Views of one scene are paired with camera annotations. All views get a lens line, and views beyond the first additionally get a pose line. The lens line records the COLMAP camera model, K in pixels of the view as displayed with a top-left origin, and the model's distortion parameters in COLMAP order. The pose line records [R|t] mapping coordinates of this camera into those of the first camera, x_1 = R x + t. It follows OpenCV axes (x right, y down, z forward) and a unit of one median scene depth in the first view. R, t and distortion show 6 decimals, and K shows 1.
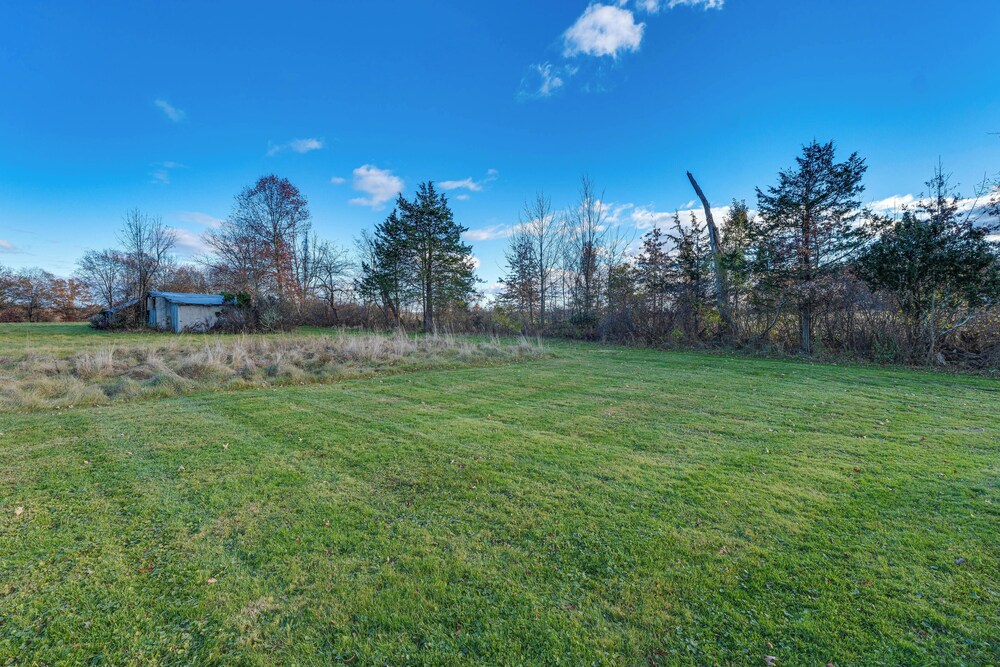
lens RADIAL K [[419.2, 0, 497.1], [0, 419.2, 328.9], [0, 0, 1]] dist [-0.004705, -0.000414]
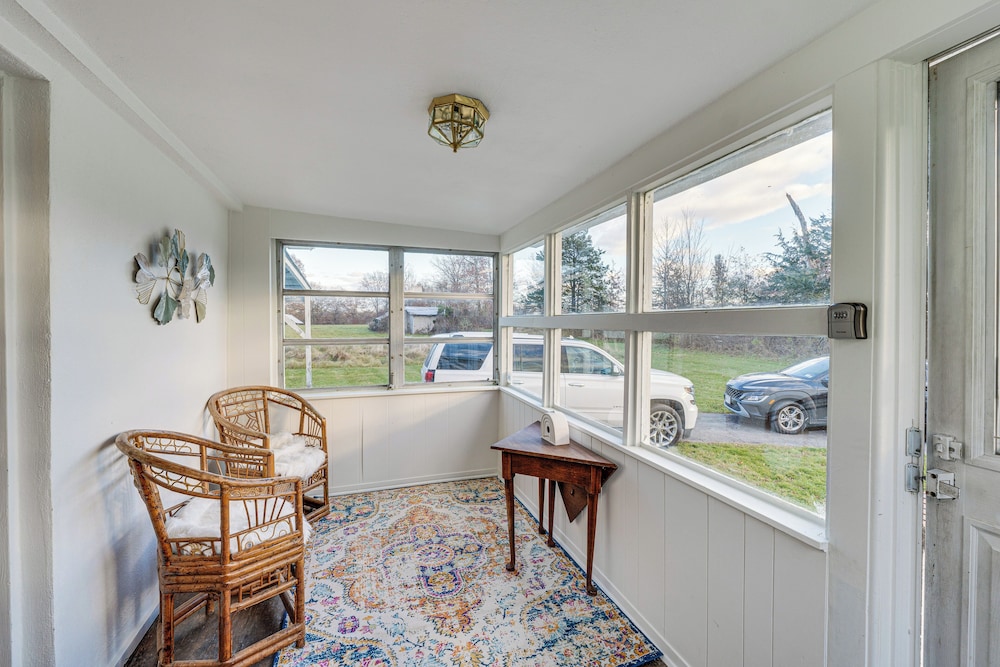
lens RADIAL K [[419.2, 0, 497.1], [0, 419.2, 328.9], [0, 0, 1]] dist [-0.004705, -0.000414]
pose [[0.893129, 0.007303, -0.449742, 0.199660], [-0.007738, 0.999970, 0.000872, -0.012305], [0.449734, 0.002701, 0.893158, -0.230274]]
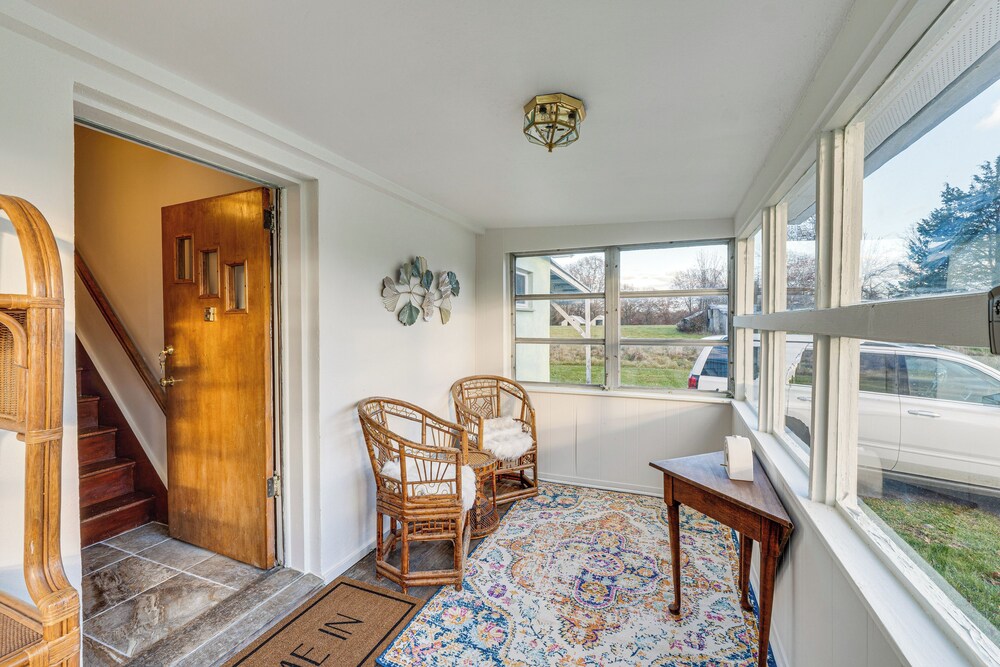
lens RADIAL K [[419.2, 0, 497.1], [0, 419.2, 328.9], [0, 0, 1]] dist [-0.004705, -0.000414]
pose [[0.378488, 0.010726, -0.925544, 0.216993], [-0.010800, 0.999916, 0.007172, -0.012652], [0.925543, 0.007281, 0.378572, -0.211677]]
